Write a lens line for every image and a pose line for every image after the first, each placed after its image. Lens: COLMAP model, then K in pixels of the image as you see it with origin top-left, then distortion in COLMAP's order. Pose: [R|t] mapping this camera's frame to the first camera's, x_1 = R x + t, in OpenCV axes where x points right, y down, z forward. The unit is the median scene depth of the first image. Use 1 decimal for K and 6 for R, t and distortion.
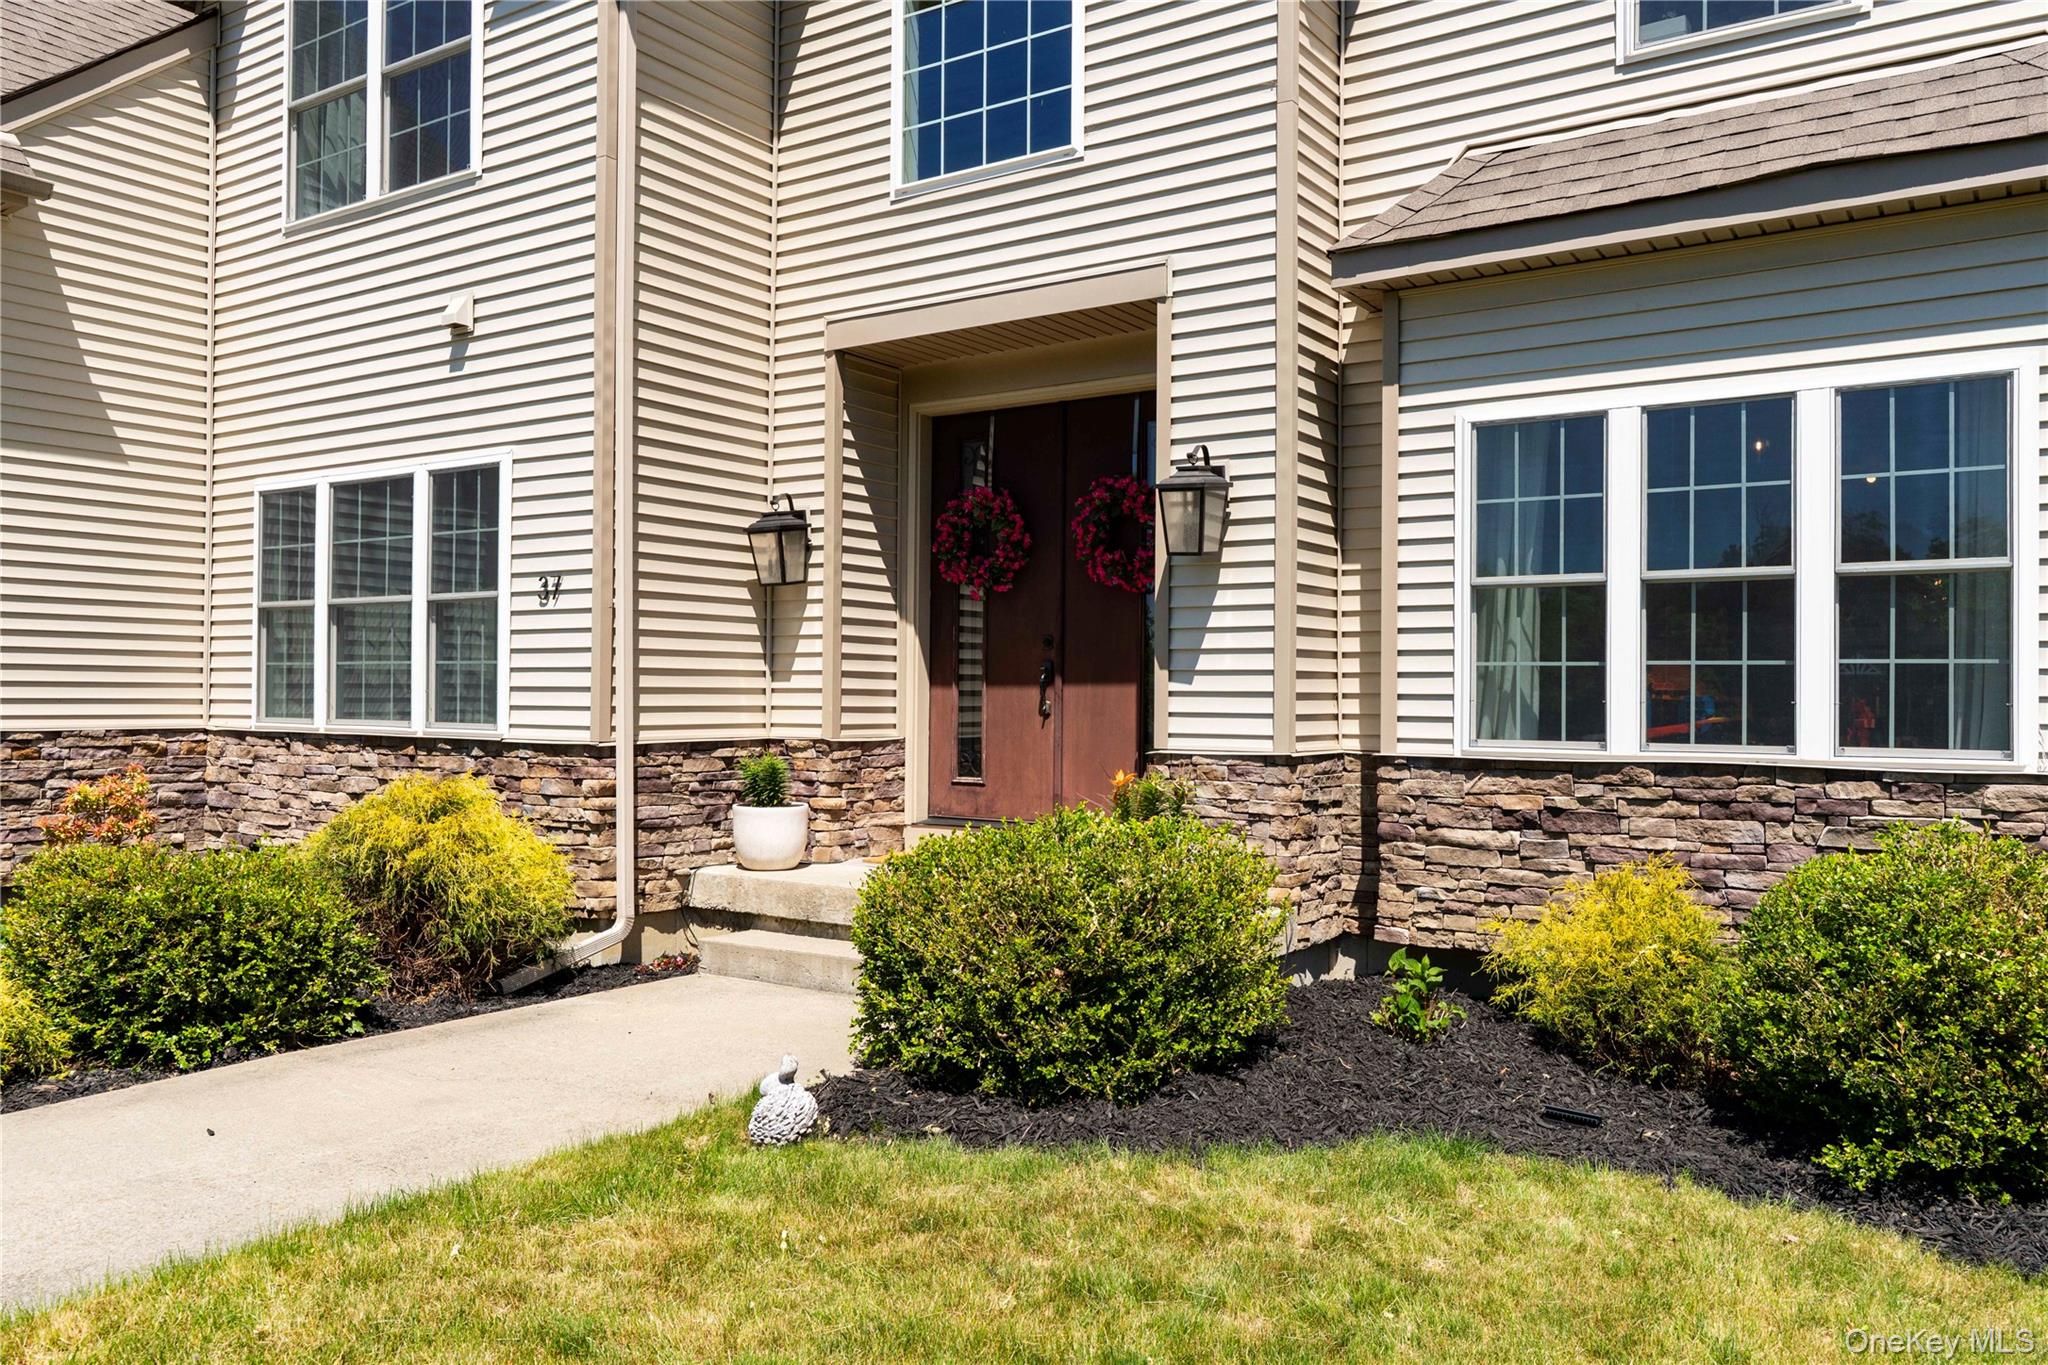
lens RADIAL K [[1494.4, 0, 1024.0], [0, 1494.4, 682.5], [0, 0, 1]] dist [0.007504, 0.002568]
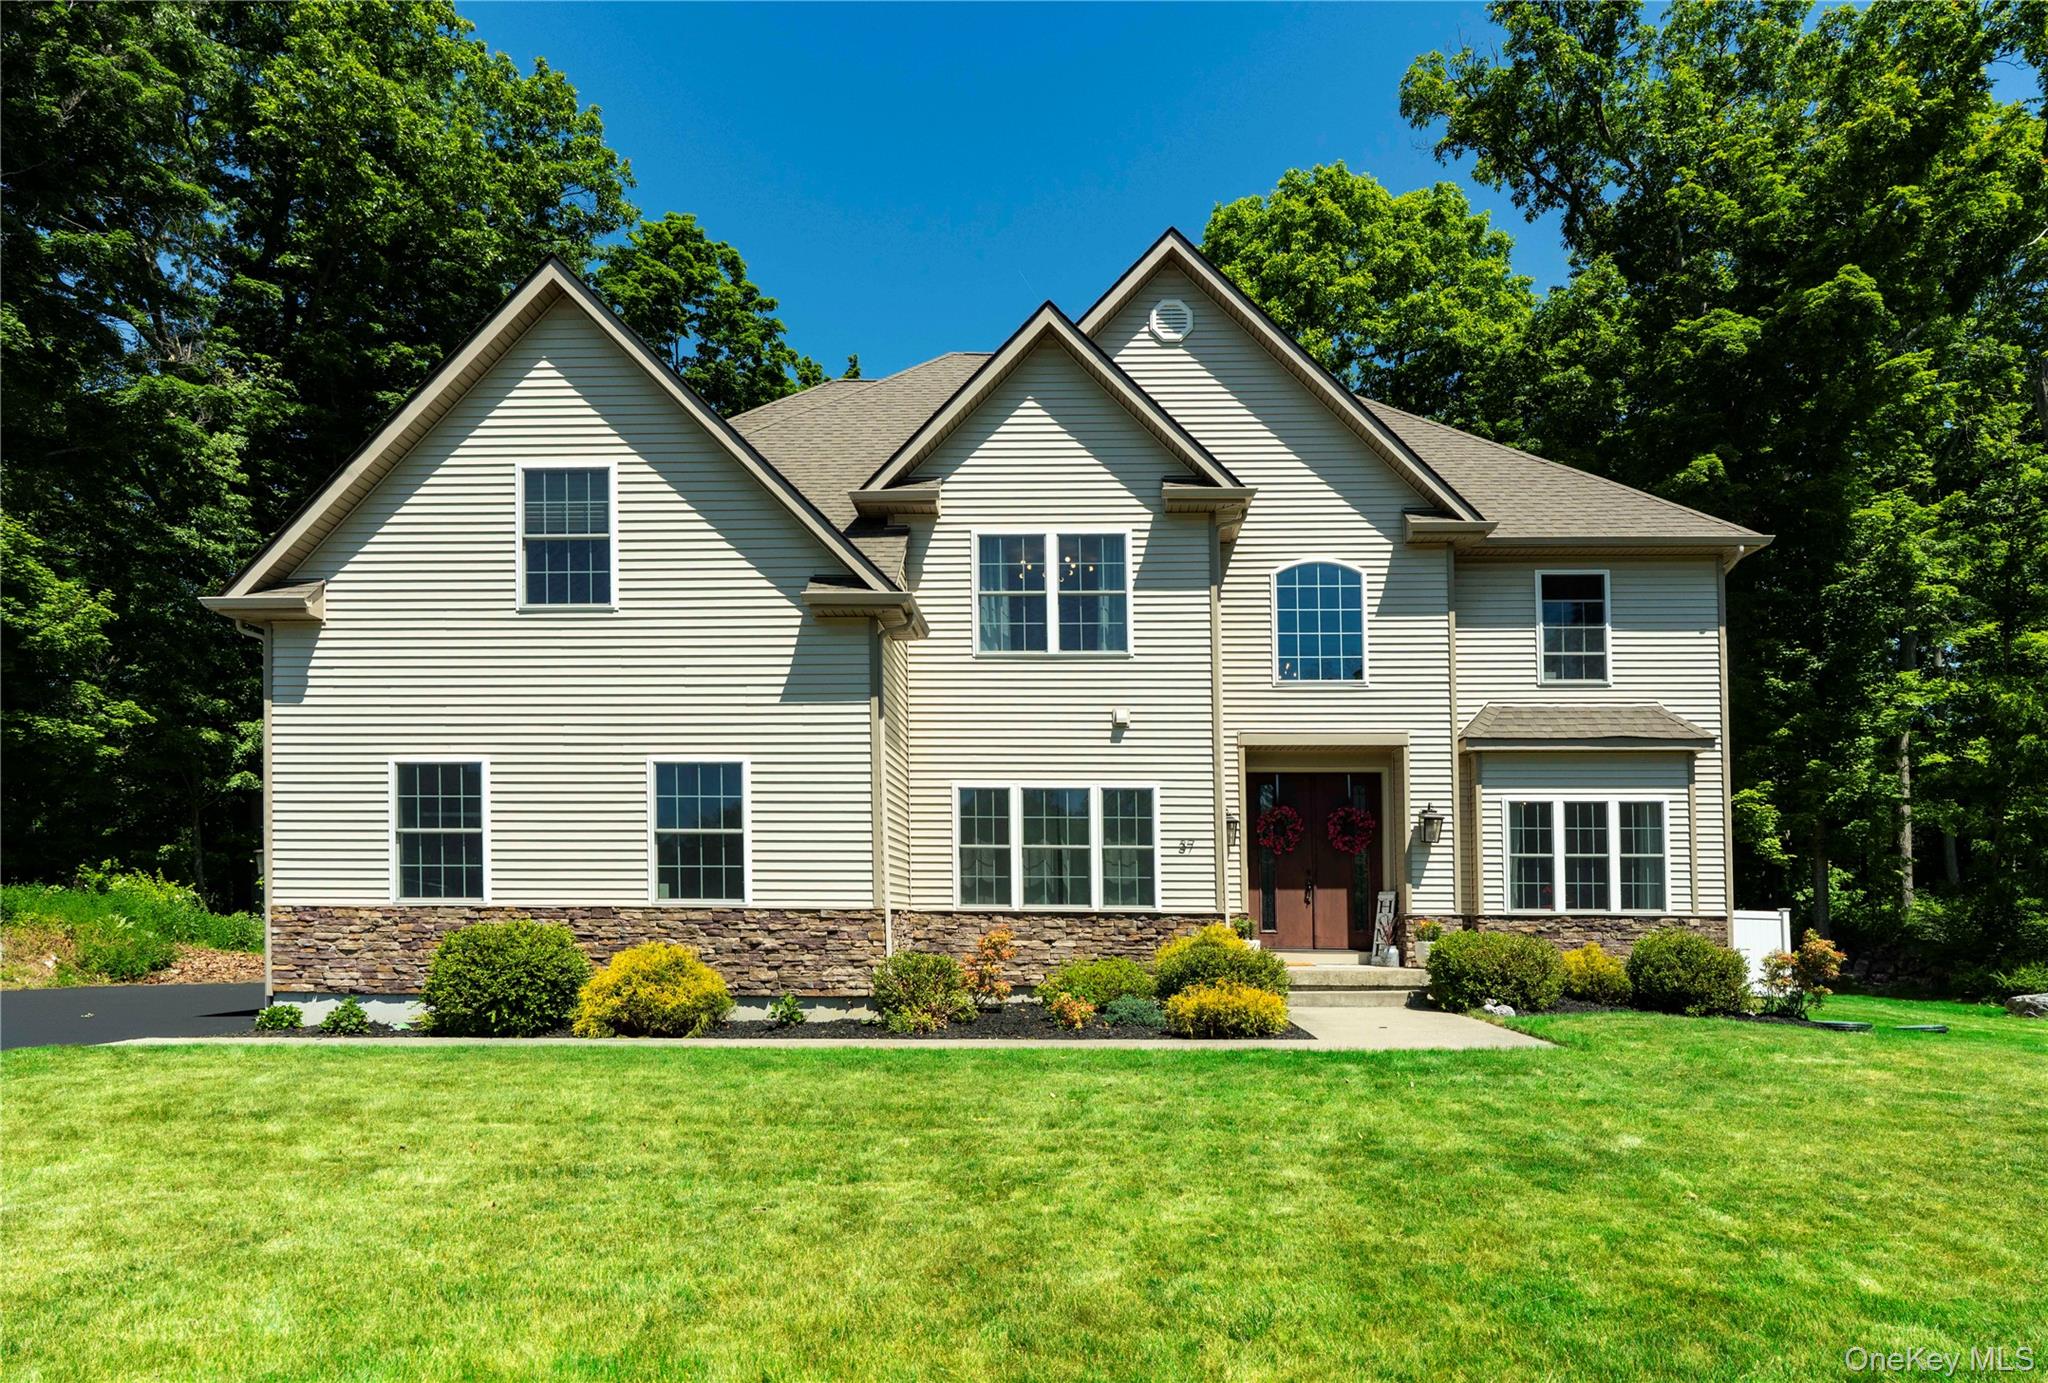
lens RADIAL K [[1172.2, 0, 1023.9], [0, 1172.2, 868.8], [0, 0, 1]] dist [-0.004238, 0.000080]
pose [[0.853582, 0.016058, 0.520711, -1.518748], [-0.004584, 0.999718, -0.023316, 0.015755], [-0.520938, 0.017515, 0.853415, -0.414838]]
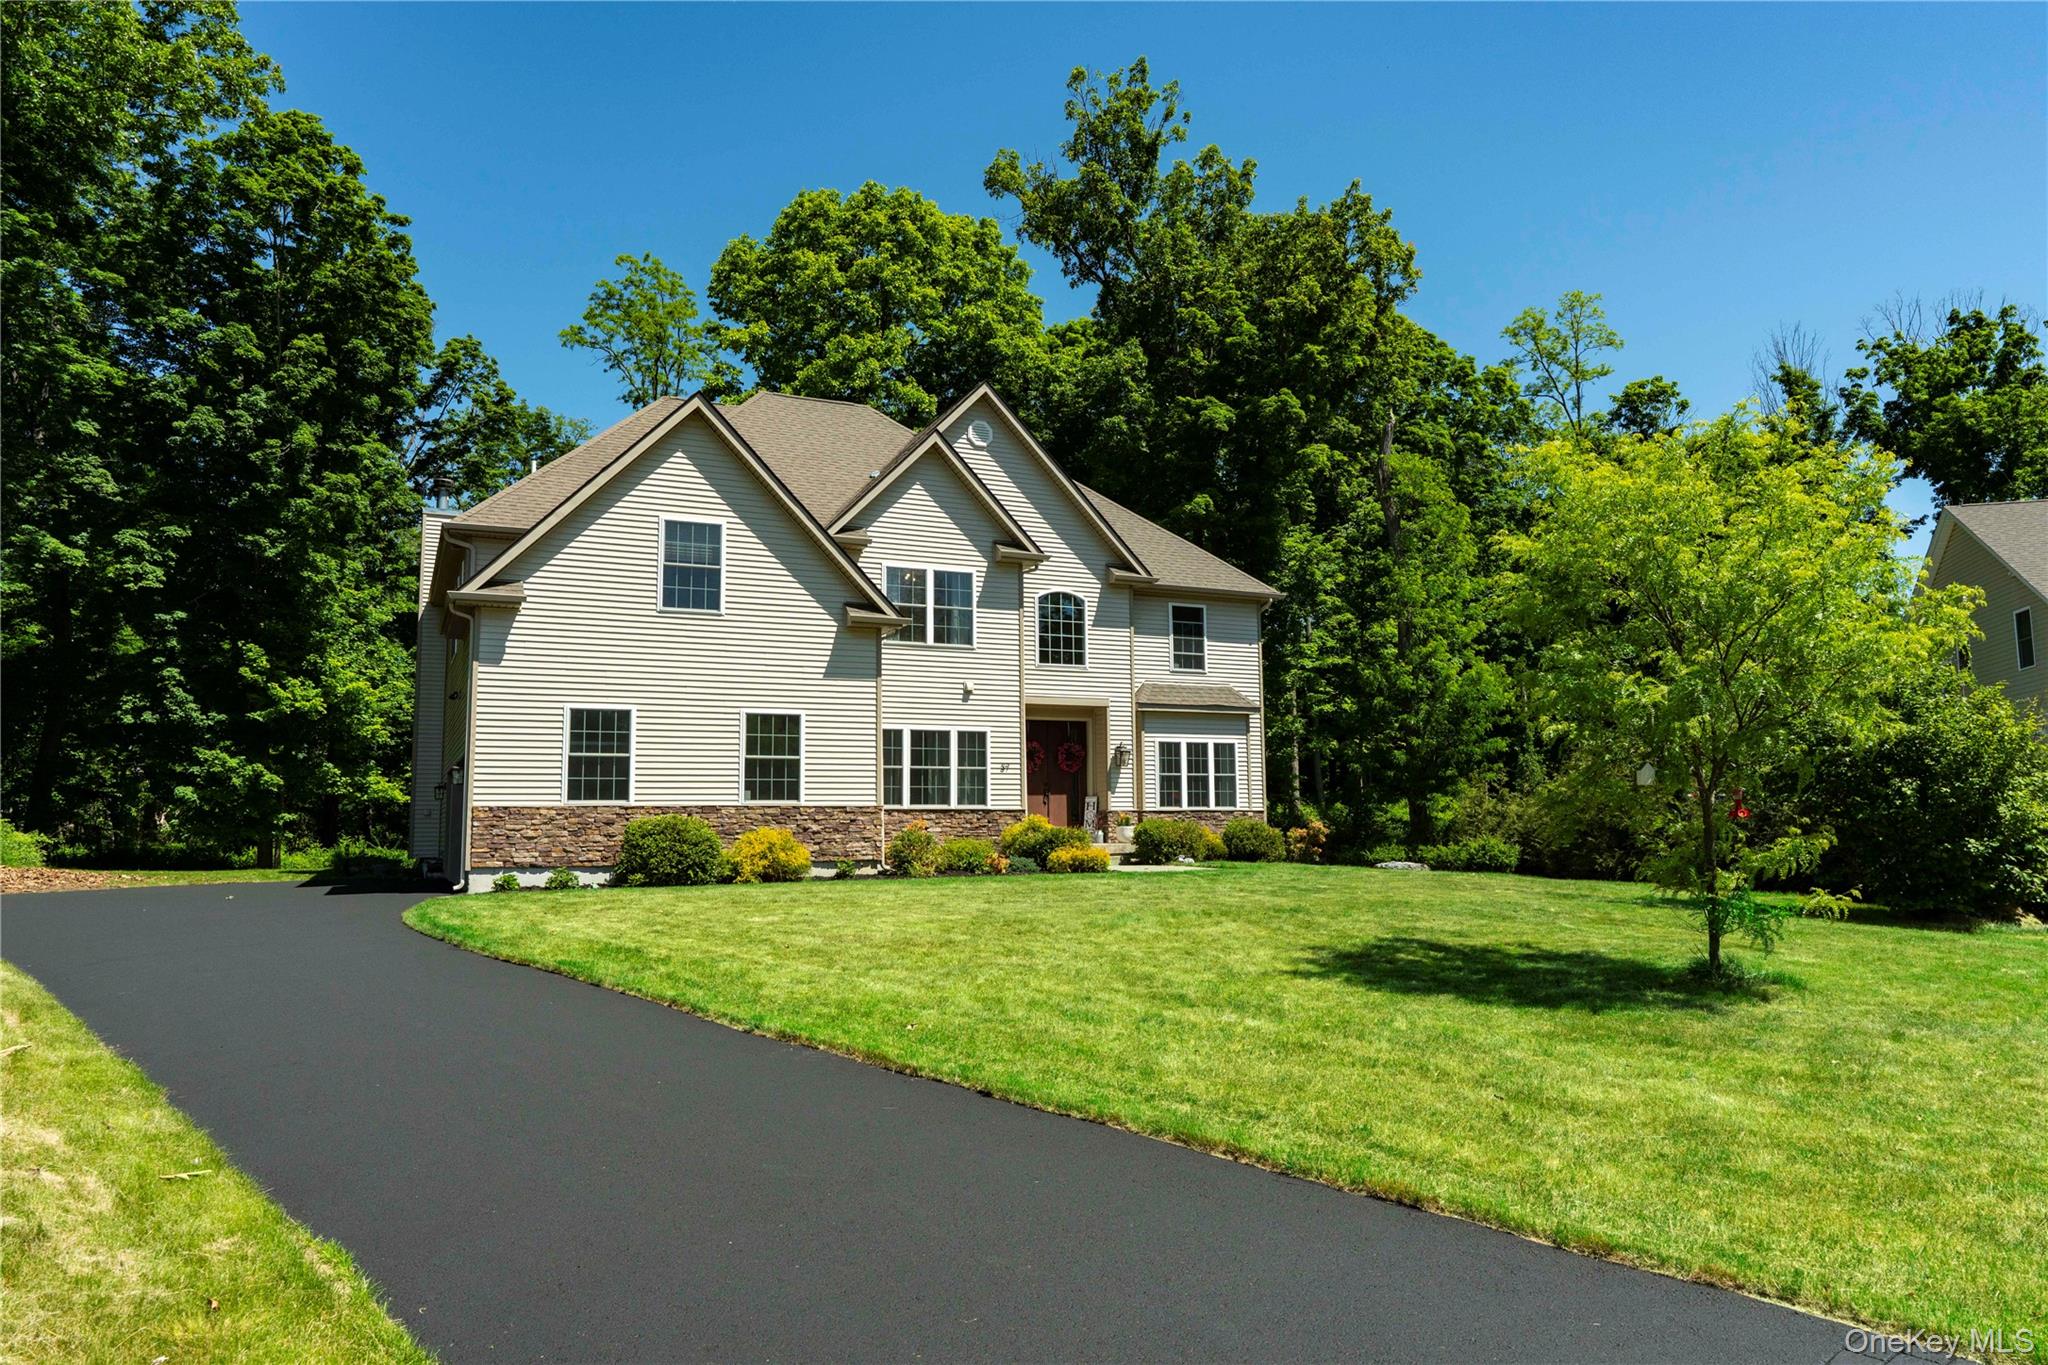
lens RADIAL K [[1338.2, 0, 1024.0], [0, 1338.2, 682.5], [0, 0, 1]] dist [0.002430, -0.000607]
pose [[0.514284, 0.081536, 0.853735, -3.242330], [0.004121, 0.995224, -0.097531, 0.052058], [-0.857610, 0.053677, 0.511492, -0.764953]]
